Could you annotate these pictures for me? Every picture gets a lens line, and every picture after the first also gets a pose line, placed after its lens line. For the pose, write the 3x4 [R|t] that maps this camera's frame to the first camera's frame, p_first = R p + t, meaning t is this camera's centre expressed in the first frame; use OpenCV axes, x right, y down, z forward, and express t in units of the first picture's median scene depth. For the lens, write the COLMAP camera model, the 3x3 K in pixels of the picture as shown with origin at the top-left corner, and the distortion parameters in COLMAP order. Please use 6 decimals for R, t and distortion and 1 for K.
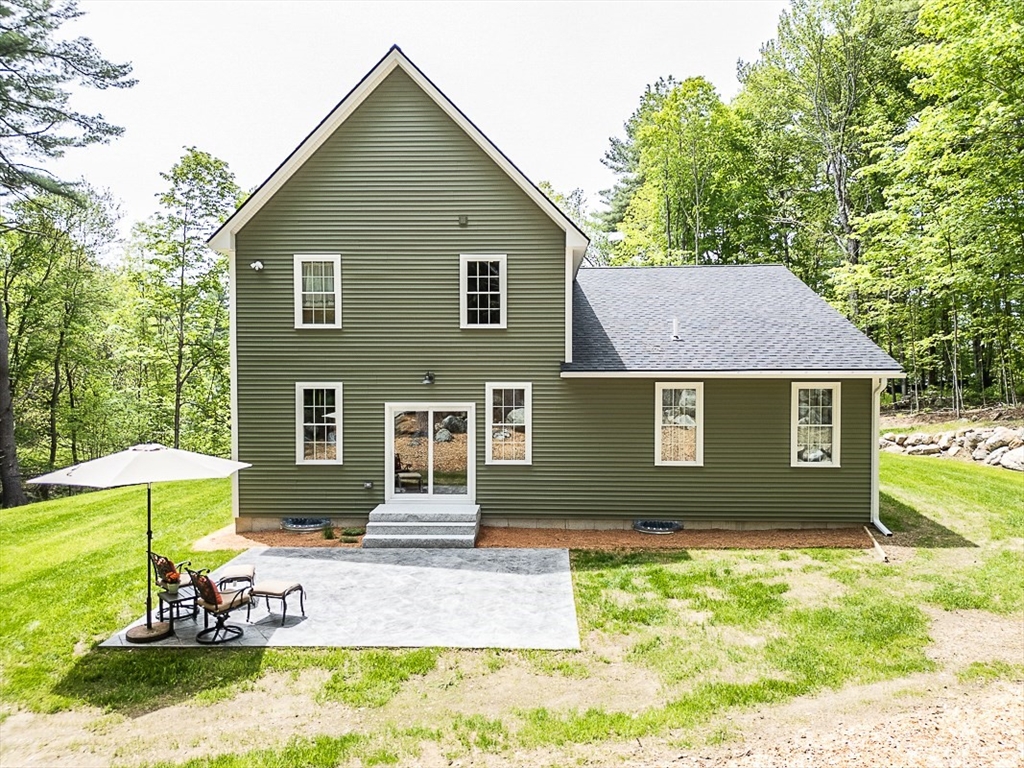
lens RADIAL K [[731.6, 0, 510.9], [0, 731.6, 385.5], [0, 0, 1]] dist [0.063370, -0.049545]
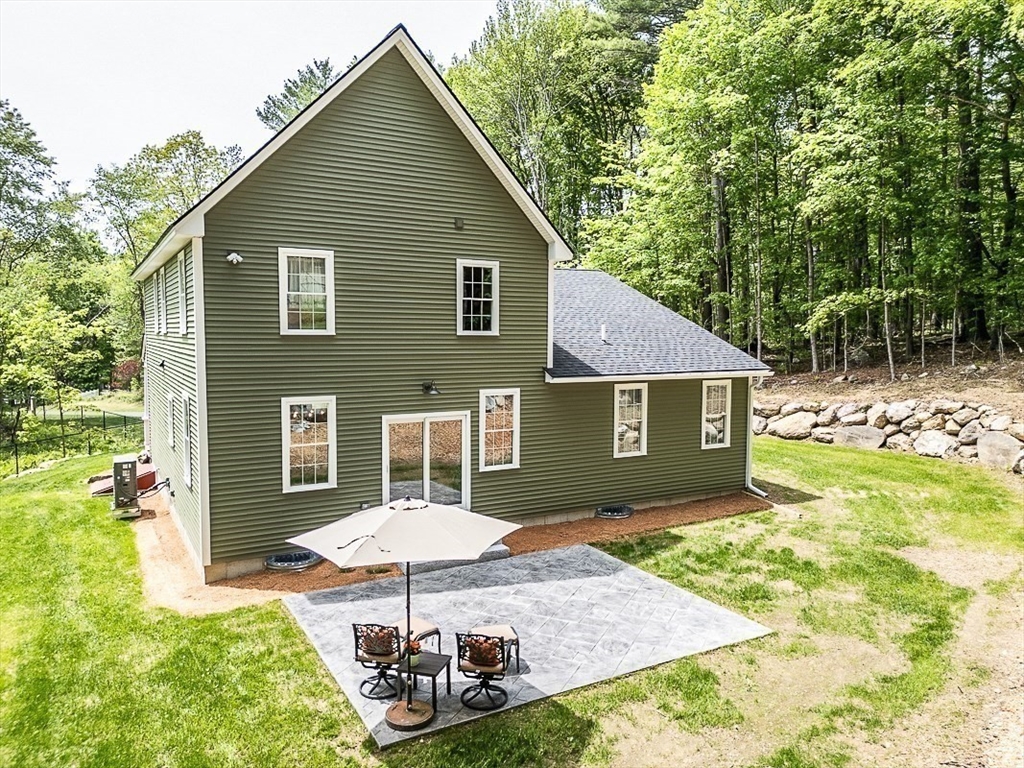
lens RADIAL K [[731.6, 0, 506.2], [0, 731.6, 383.2], [0, 0, 1]] dist [0.063370, -0.049545]
pose [[0.846191, -0.033439, 0.531829, -0.536915], [0.008709, 0.998764, 0.048942, -0.062126], [-0.532808, -0.036782, 0.845436, 0.143421]]
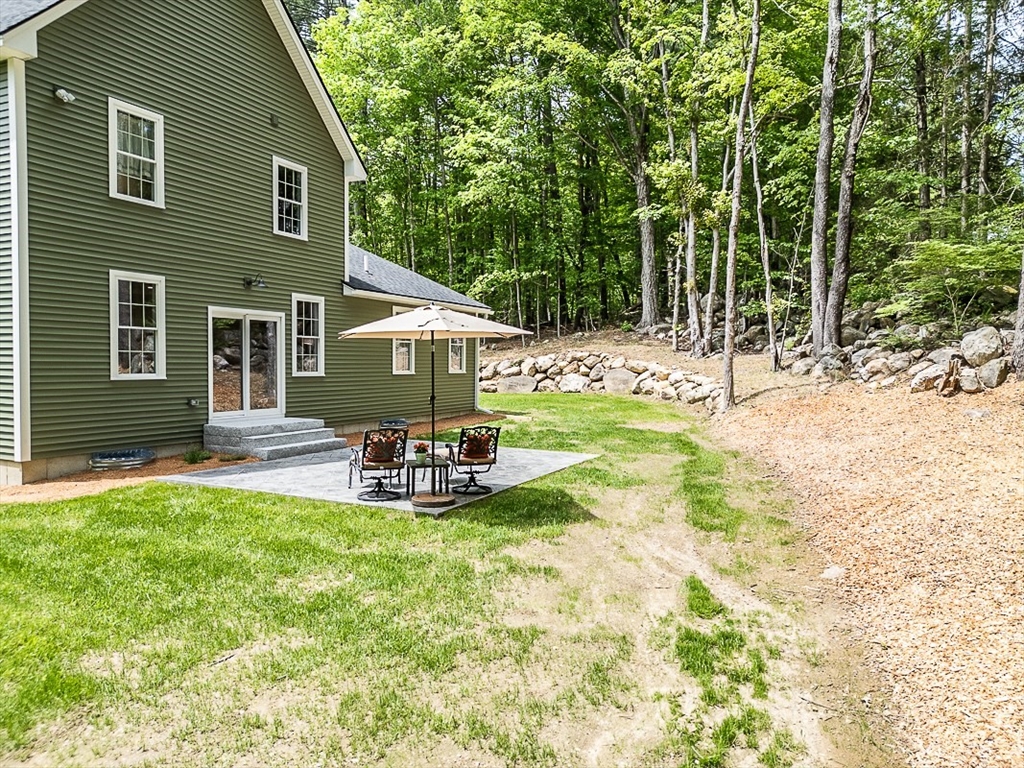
lens RADIAL K [[731.6, 0, 507.7], [0, 731.6, 381.3], [0, 0, 1]] dist [0.063370, -0.049545]
pose [[0.401003, -0.020432, 0.915849, -0.839023], [0.014857, 0.999765, 0.015800, 0.104840], [-0.915956, 0.007271, 0.401213, 0.339036]]
